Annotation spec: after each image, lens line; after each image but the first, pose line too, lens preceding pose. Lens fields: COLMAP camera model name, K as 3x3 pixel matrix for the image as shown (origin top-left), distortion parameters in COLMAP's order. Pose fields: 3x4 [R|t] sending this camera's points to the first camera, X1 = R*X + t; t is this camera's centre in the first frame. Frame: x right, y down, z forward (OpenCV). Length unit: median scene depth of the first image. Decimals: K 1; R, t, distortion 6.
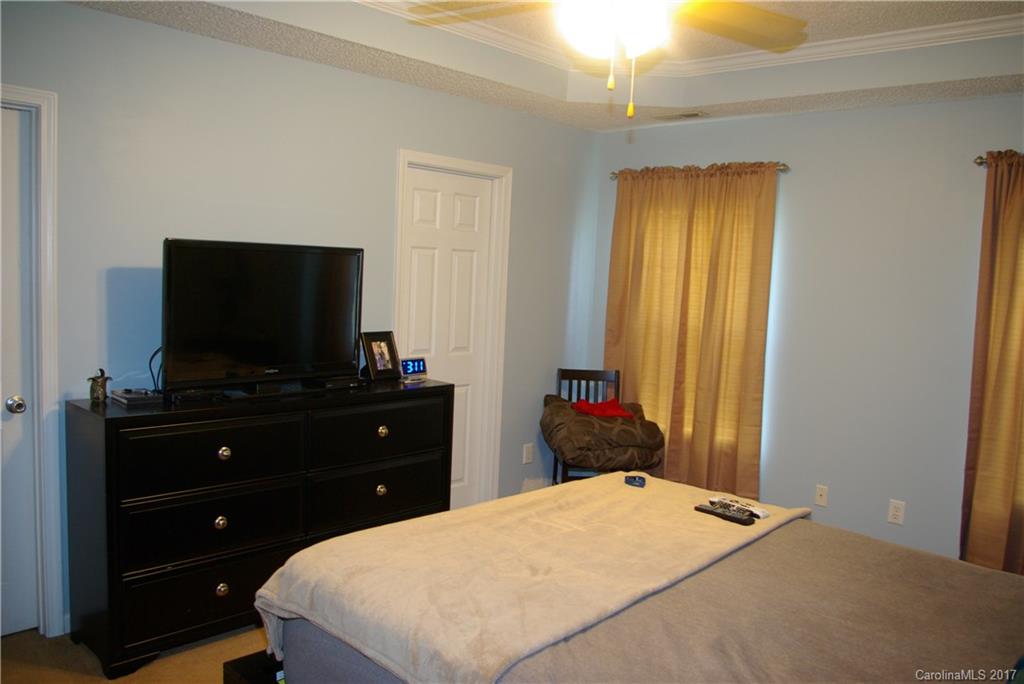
lens RADIAL K [[801.1, 0, 512.0], [0, 801.1, 342.0], [0, 0, 1]] dist [0.001419, 0.001247]
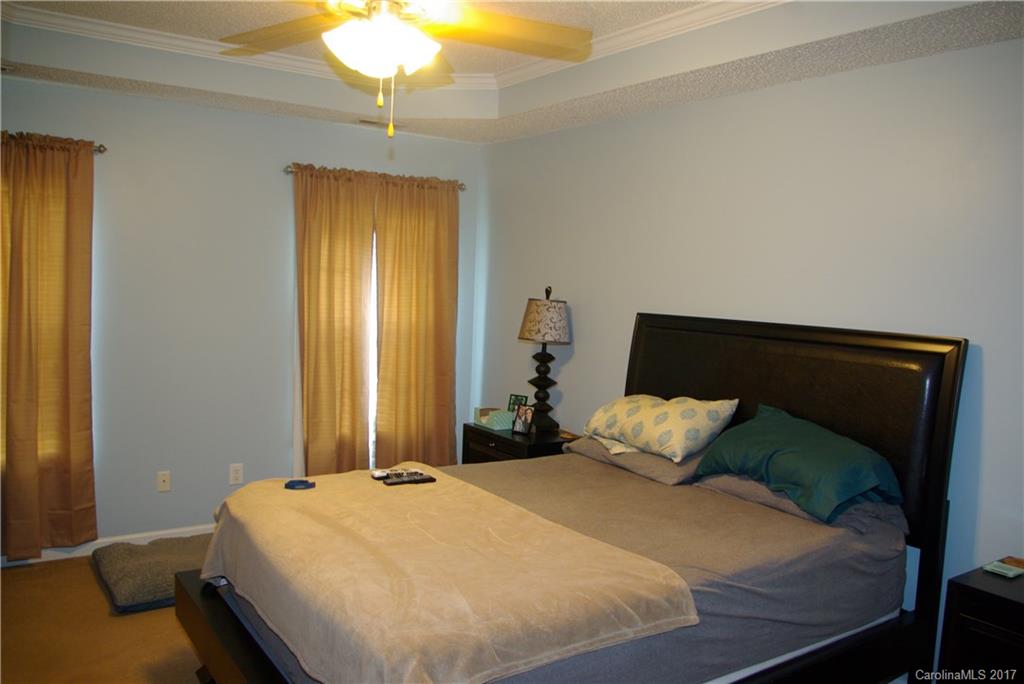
lens RADIAL K [[806.6, 0, 512.0], [0, 806.6, 342.0], [0, 0, 1]] dist [-0.119115, 0.091692]
pose [[0.254813, -0.108169, 0.960921, -0.525809], [0.070813, 0.993143, 0.093018, -0.053267], [-0.964394, 0.044344, 0.260726, 0.368374]]
